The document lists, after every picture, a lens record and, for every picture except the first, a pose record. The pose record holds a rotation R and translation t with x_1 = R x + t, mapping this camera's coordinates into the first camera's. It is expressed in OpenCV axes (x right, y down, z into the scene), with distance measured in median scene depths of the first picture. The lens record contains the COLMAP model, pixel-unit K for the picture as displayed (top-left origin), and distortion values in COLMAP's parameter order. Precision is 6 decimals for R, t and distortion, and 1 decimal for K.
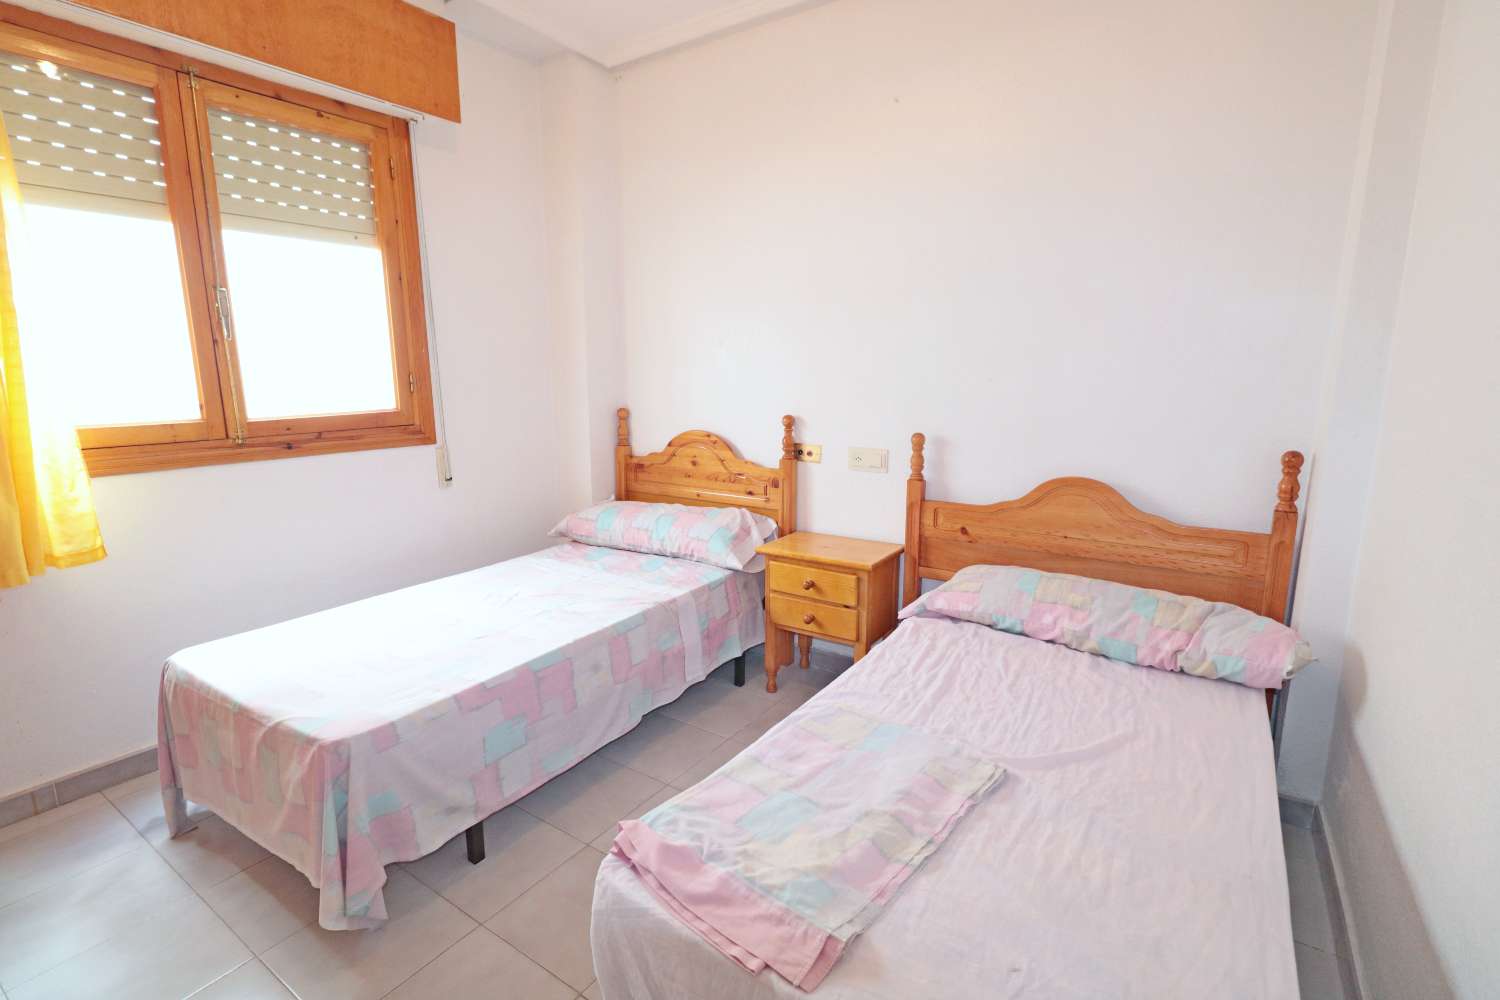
lens RADIAL K [[691.9, 0, 746.9], [0, 691.9, 494.9], [0, 0, 1]] dist [-0.001971, -0.000139]
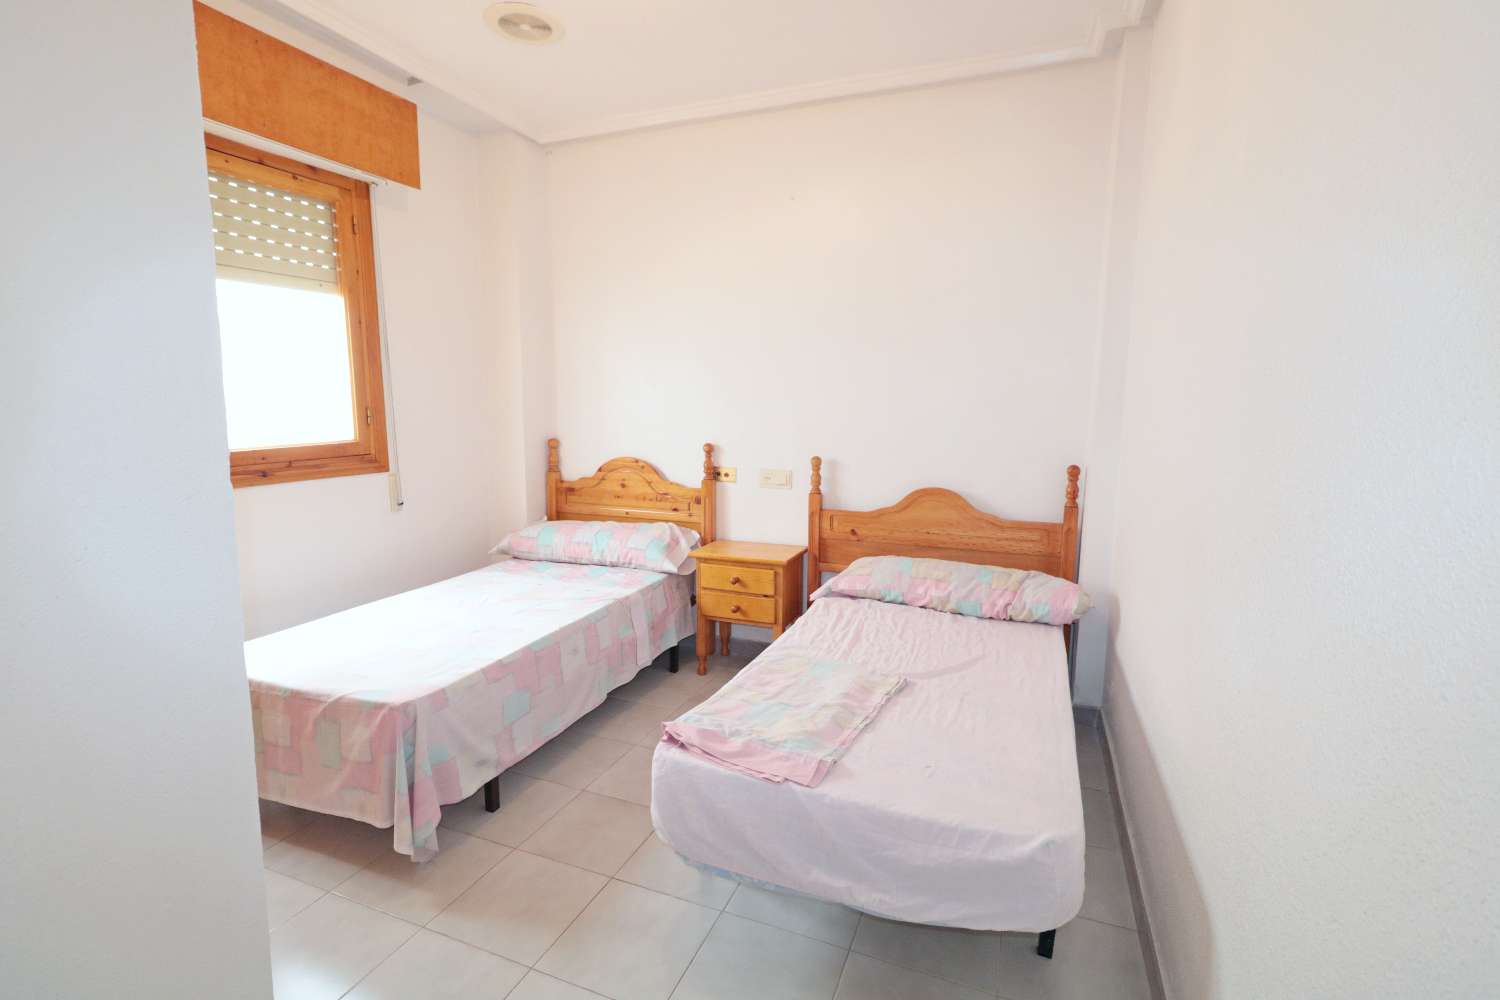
lens RADIAL K [[691.9, 0, 749.8], [0, 691.9, 501.0], [0, 0, 1]] dist [-0.001971, -0.000139]
pose [[0.978220, -0.023322, 0.206255, -0.155943], [0.030619, 0.999010, -0.032258, 0.033975], [-0.205299, 0.037871, 0.977966, -0.246658]]
